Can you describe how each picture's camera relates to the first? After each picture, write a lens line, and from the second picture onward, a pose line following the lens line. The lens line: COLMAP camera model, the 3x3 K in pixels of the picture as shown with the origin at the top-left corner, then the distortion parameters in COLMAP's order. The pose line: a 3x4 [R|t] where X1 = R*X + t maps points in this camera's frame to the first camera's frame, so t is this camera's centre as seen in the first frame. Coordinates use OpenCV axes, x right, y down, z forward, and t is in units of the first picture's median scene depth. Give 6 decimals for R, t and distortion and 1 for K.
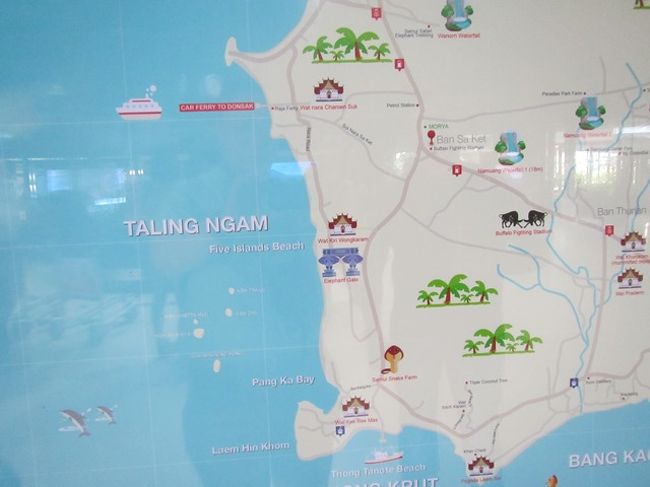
lens RADIAL K [[537.7, 0, 323.6], [0, 537.7, 244.7], [0, 0, 1]] dist [0.013927, -0.002803]
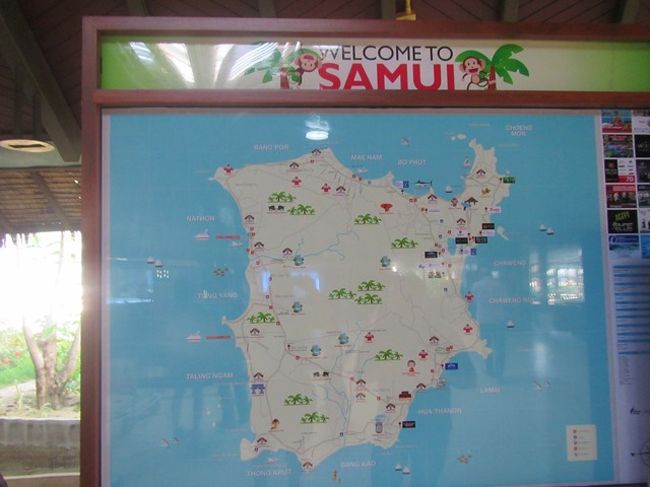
lens RADIAL K [[537.7, 0, 327.3], [0, 537.7, 242.9], [0, 0, 1]] dist [0.013927, -0.002803]
pose [[0.999320, 0.010108, -0.035458, 0.501943], [-0.016125, 0.984656, -0.173761, -0.245434], [0.033158, 0.174215, 0.984149, -2.005884]]
